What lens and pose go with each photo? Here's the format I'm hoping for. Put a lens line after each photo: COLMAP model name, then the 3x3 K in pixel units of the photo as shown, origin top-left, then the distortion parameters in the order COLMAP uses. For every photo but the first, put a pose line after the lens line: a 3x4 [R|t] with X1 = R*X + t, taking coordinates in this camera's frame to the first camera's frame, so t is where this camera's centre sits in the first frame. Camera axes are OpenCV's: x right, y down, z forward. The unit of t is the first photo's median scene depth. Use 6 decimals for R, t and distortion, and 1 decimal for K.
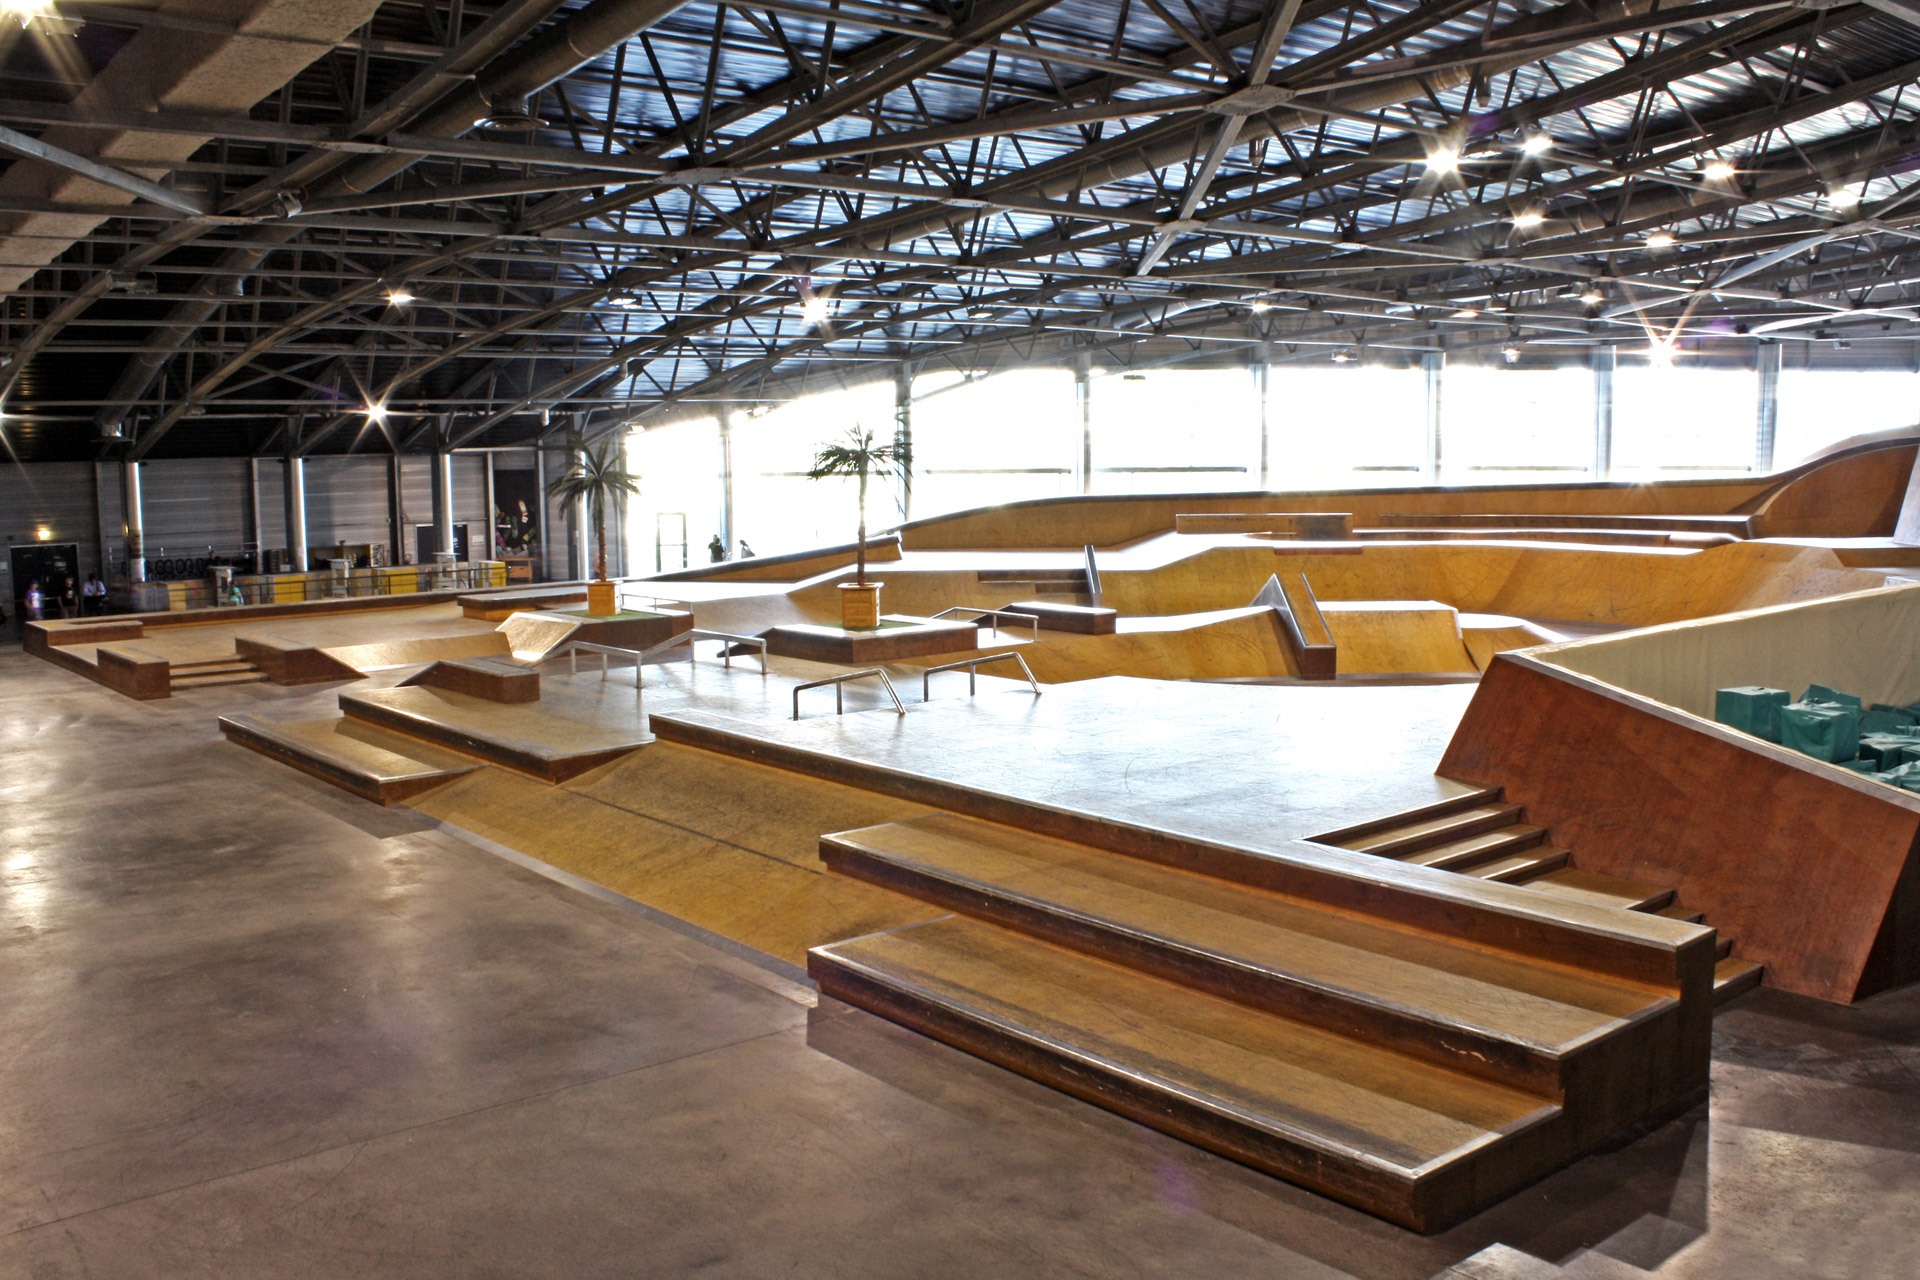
lens RADIAL K [[1762.4, 0, 960.0], [0, 1762.4, 640.0], [0, 0, 1]] dist [-0.182603, 0.218370]
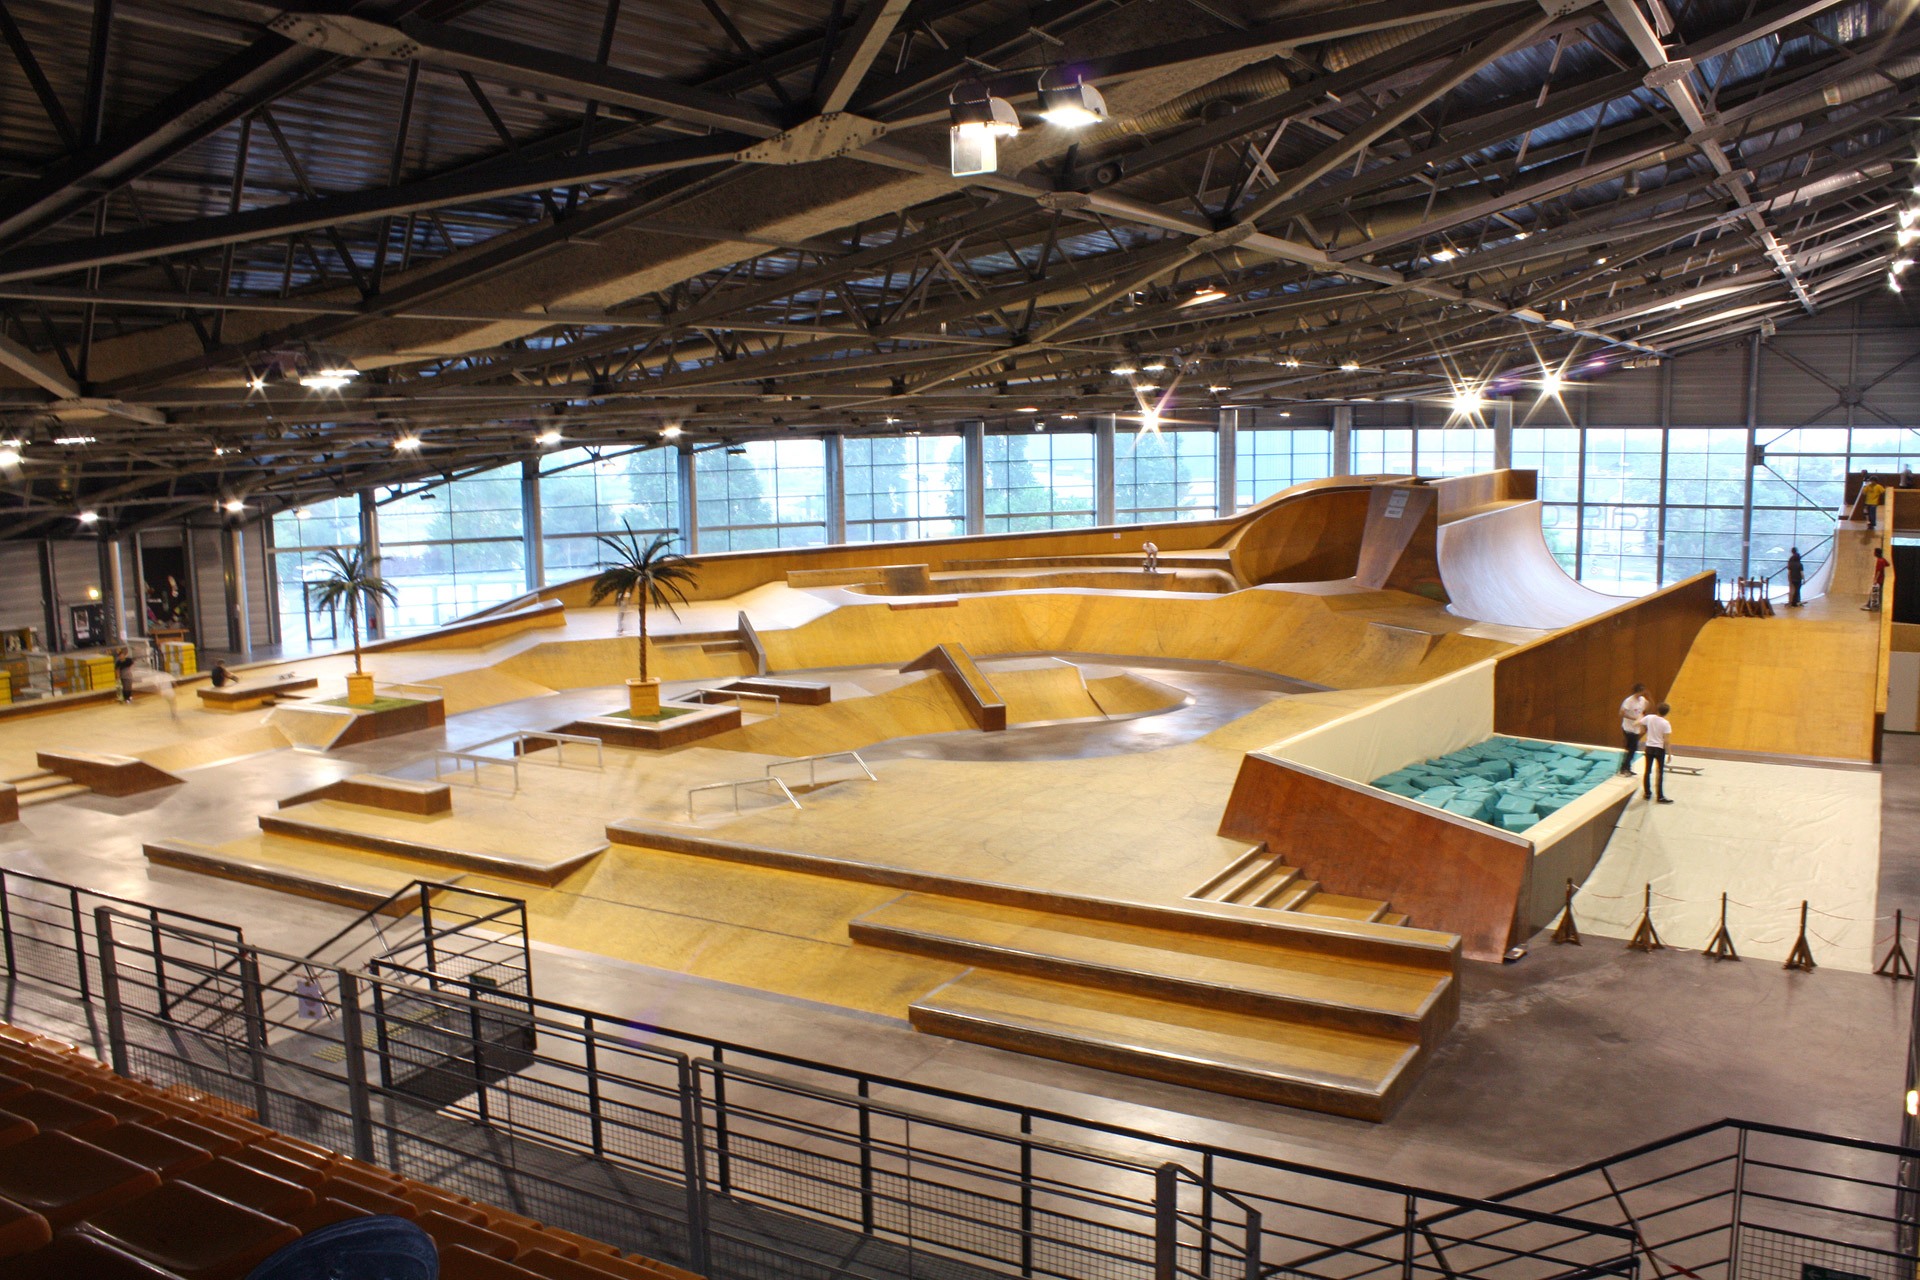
lens RADIAL K [[1676.0, 0, 935.7], [0, 1676.0, 668.8], [0, 0, 1]] dist [-0.174139, 0.185561]
pose [[0.943036, -0.059726, 0.327285, -0.149128], [0.046789, 0.997786, 0.047265, -0.051926], [-0.329383, -0.029260, 0.943743, -0.102274]]
